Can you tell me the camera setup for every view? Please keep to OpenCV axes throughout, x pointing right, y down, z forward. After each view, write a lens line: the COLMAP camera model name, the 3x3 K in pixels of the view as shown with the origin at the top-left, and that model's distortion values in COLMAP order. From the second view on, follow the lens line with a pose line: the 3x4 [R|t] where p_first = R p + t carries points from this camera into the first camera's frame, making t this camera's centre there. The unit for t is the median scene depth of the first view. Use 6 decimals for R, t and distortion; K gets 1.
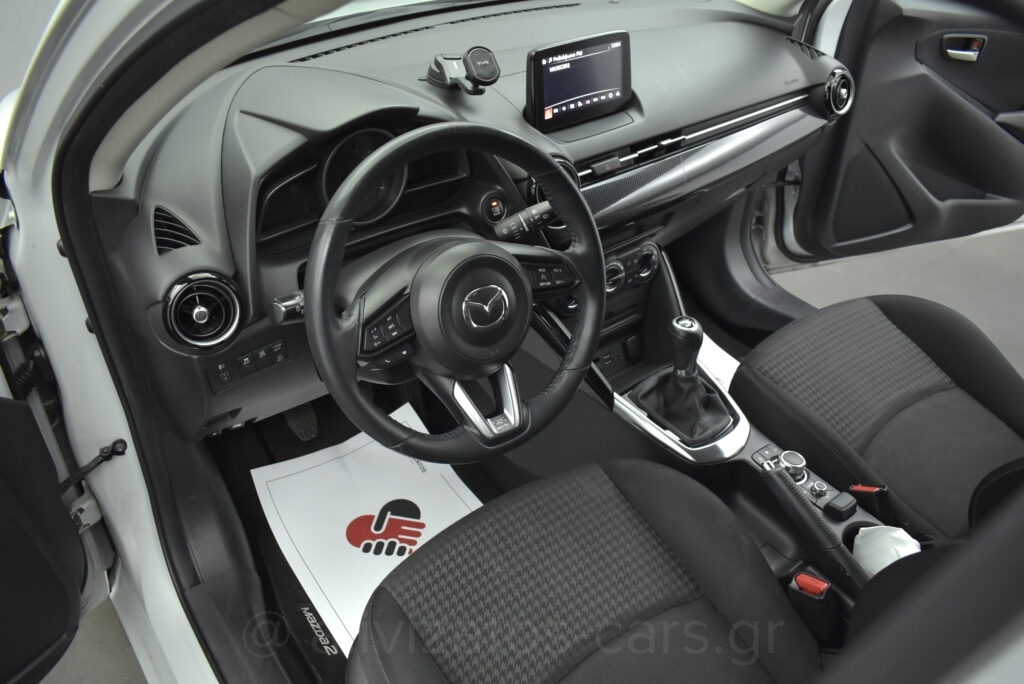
lens RADIAL K [[796.1, 0, 512.0], [0, 796.1, 342.0], [0, 0, 1]] dist [-0.101966, 0.004686]
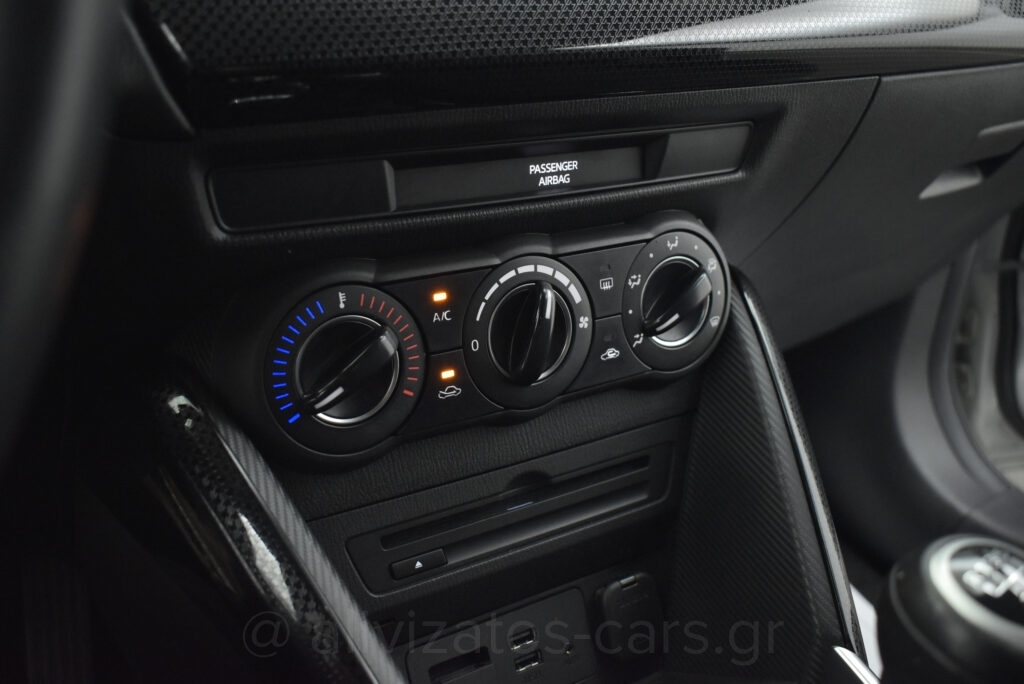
lens RADIAL K [[944.8, 0, 512.0], [0, 944.8, 342.0], [0, 0, 1]] dist [-0.089030, 0.007375]
pose [[0.995485, 0.052147, -0.079305, 0.151844], [-0.070909, 0.964020, -0.256197, 0.001249], [0.063092, 0.260664, 0.963366, 0.752884]]
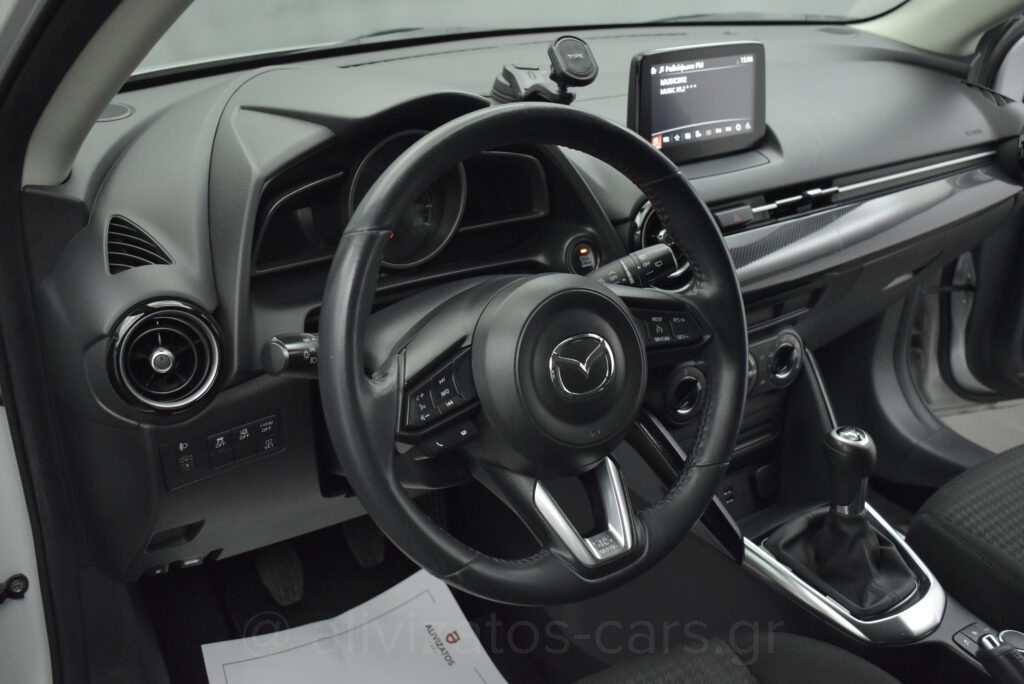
lens RADIAL K [[1030.7, 0, 512.0], [0, 1030.7, 342.0], [0, 0, 1]] dist [-0.080794, 0.000958]
pose [[0.998757, 0.032986, -0.037373, -0.044747], [-0.039784, 0.979207, -0.198926, 0.084197], [0.030034, 0.200165, 0.979302, 0.100223]]
